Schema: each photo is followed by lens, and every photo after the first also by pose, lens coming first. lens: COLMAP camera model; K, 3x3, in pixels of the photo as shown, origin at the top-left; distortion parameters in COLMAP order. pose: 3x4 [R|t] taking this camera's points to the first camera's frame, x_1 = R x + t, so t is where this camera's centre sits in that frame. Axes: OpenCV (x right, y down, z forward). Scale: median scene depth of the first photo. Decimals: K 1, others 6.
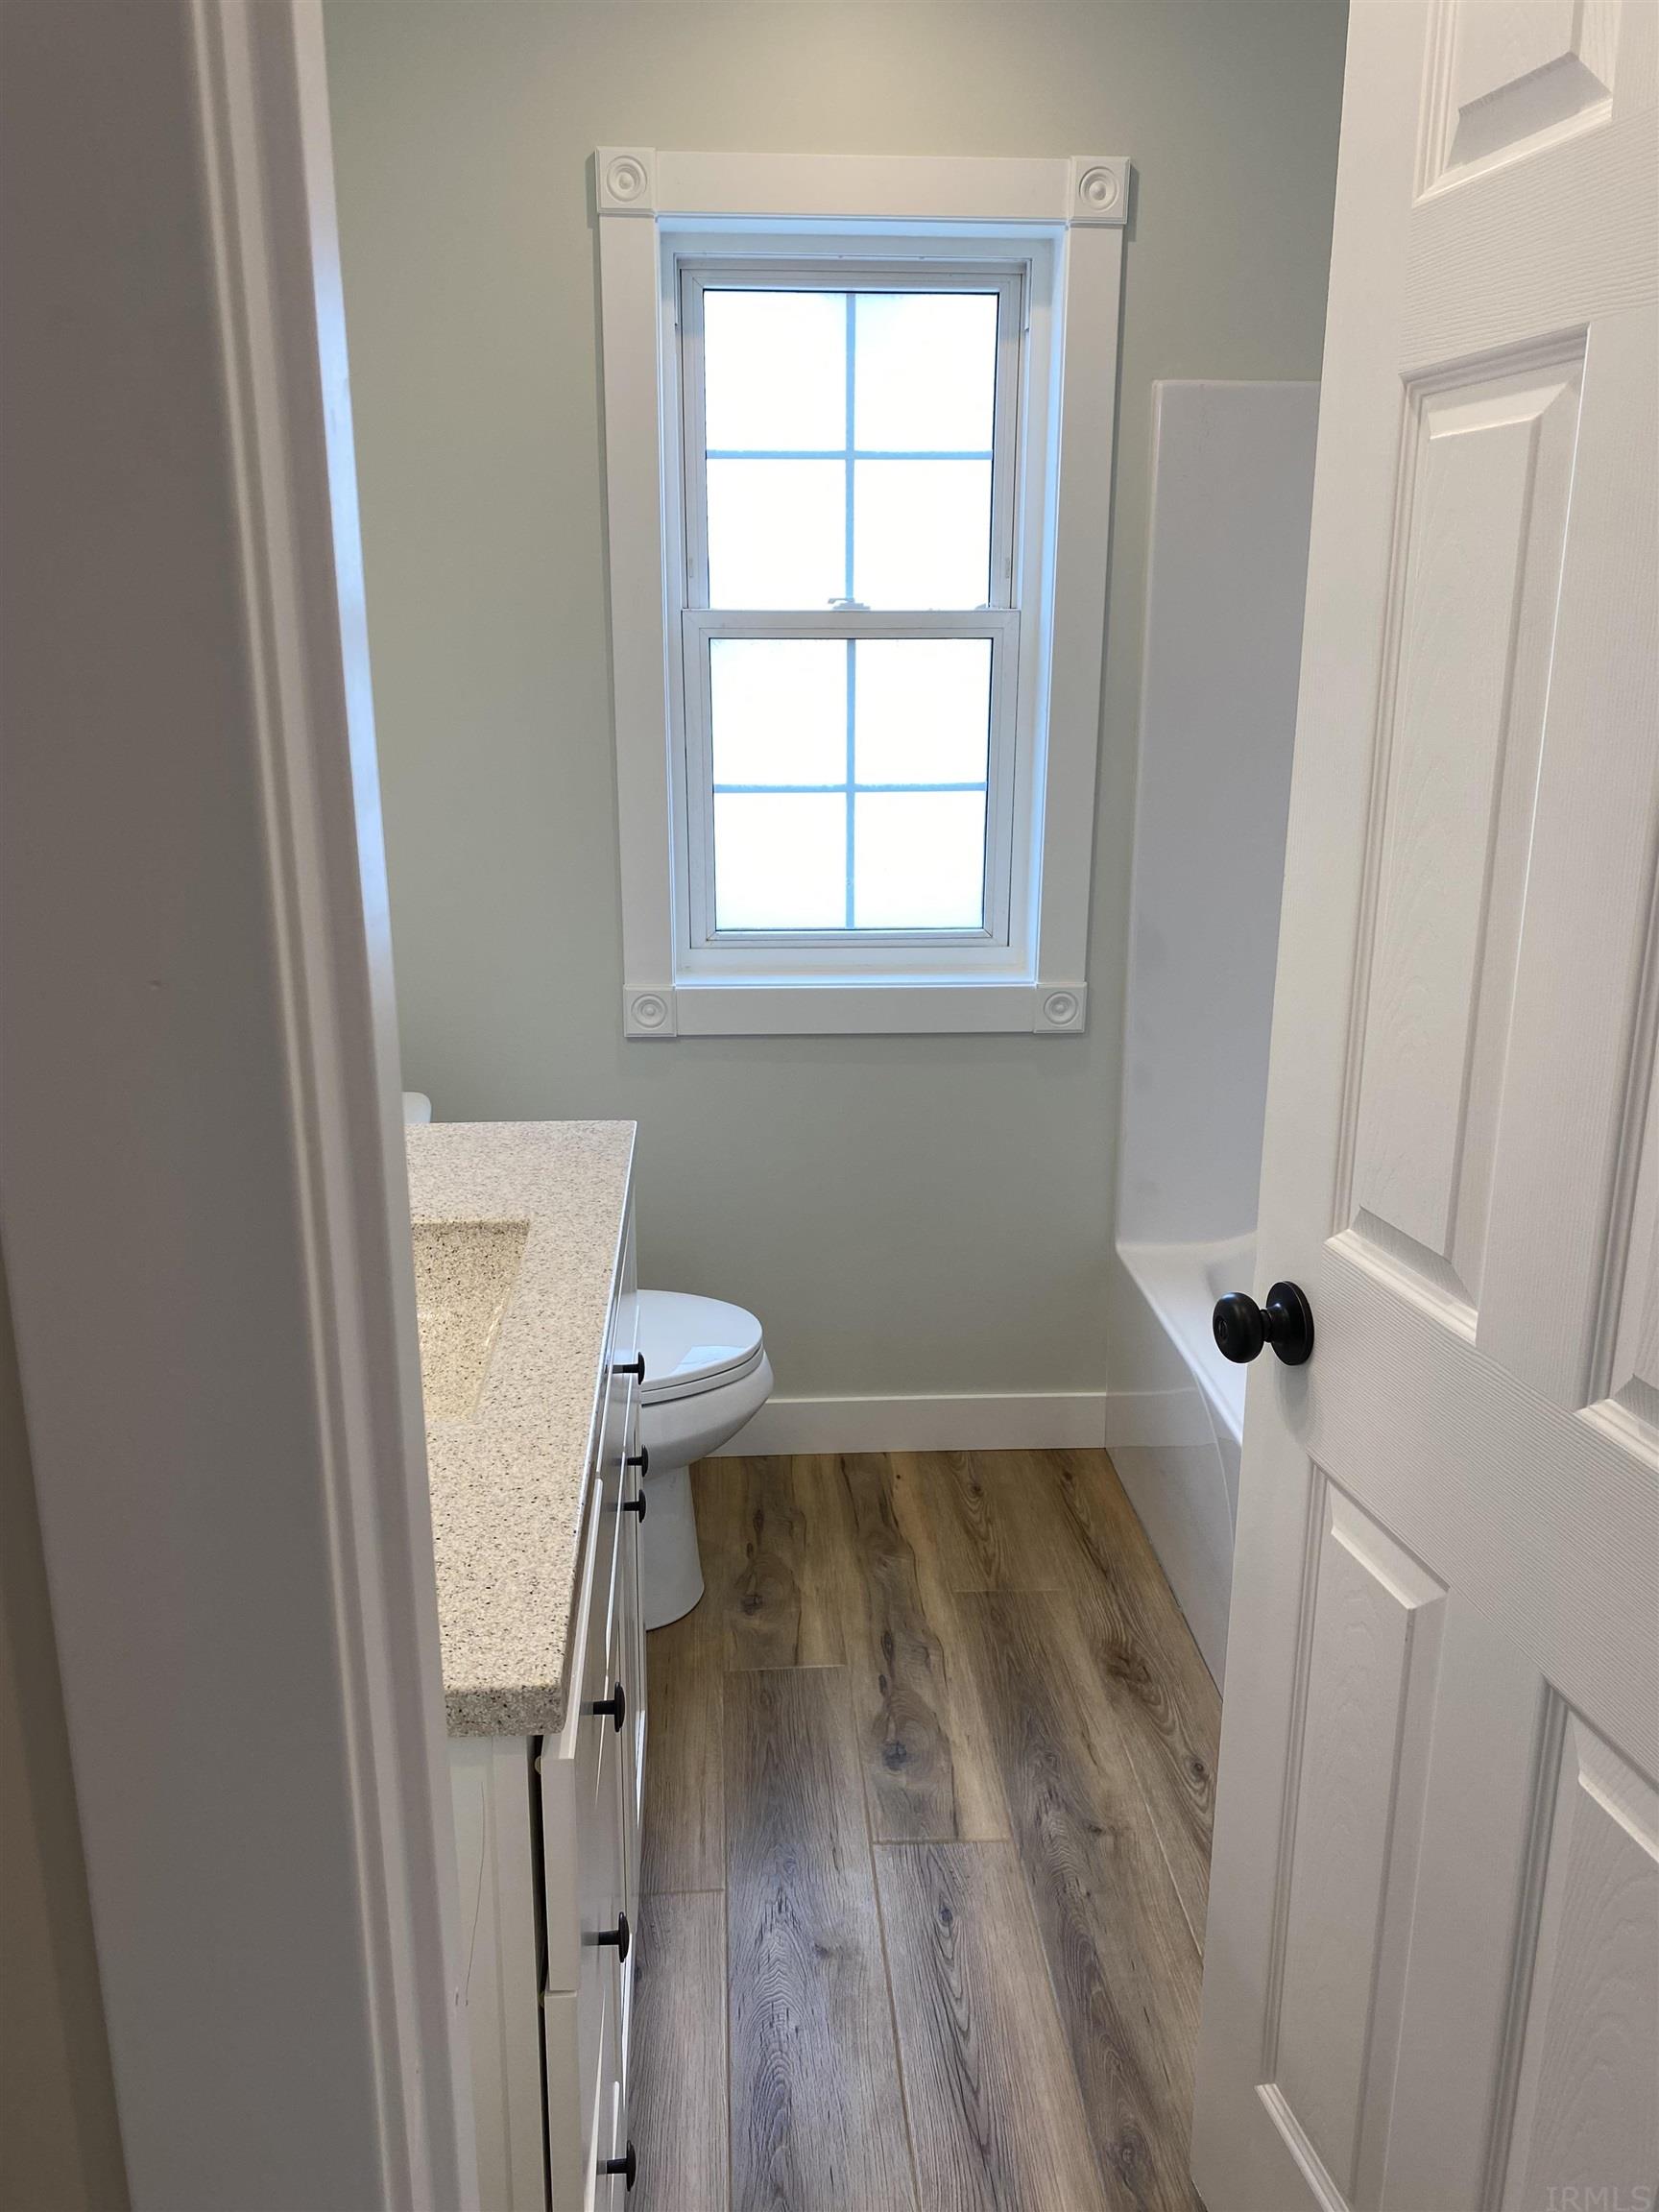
lens RADIAL K [[1700.6, 0, 829.5], [0, 1700.6, 1106.0], [0, 0, 1]] dist [0.005367, -0.061586]
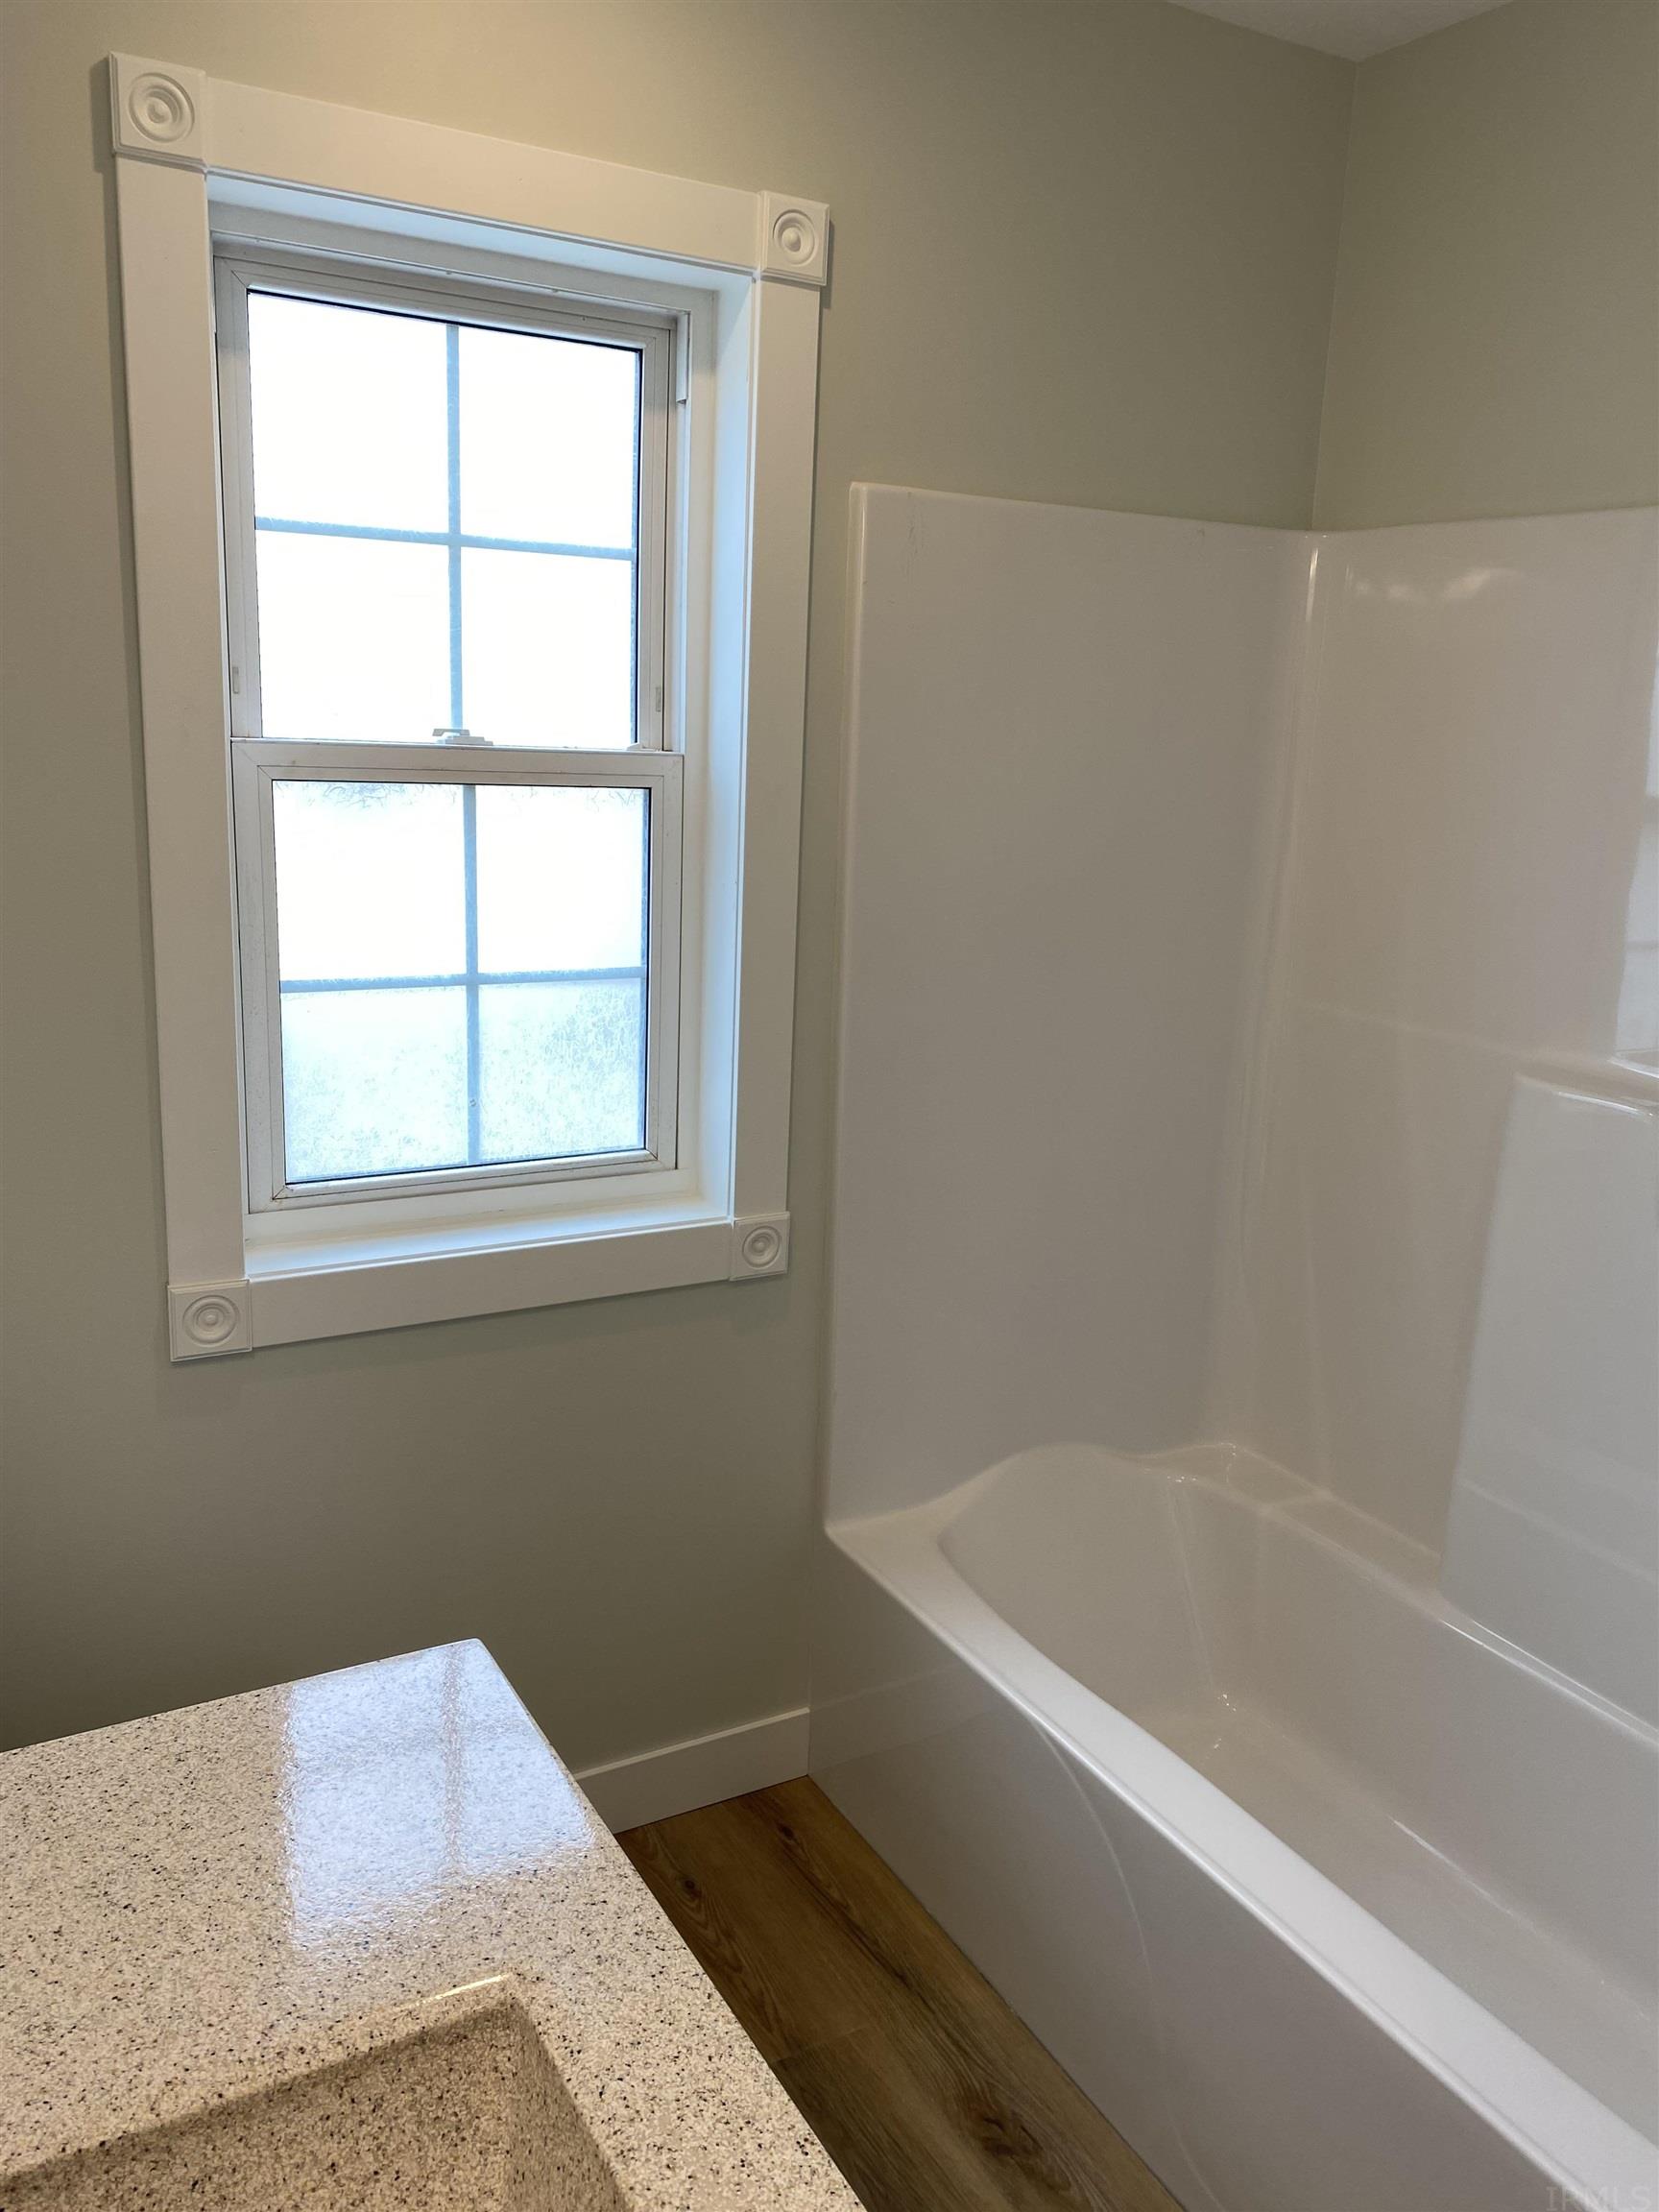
lens RADIAL K [[1678.3, 0, 831.0], [0, 1678.3, 1054.3], [0, 0, 1]] dist [0.037749, -0.049678]
pose [[0.891661, -0.057809, 0.448998, -0.183683], [0.084295, 0.995669, -0.039207, -0.115533], [-0.444787, 0.072808, 0.892672, 0.283717]]
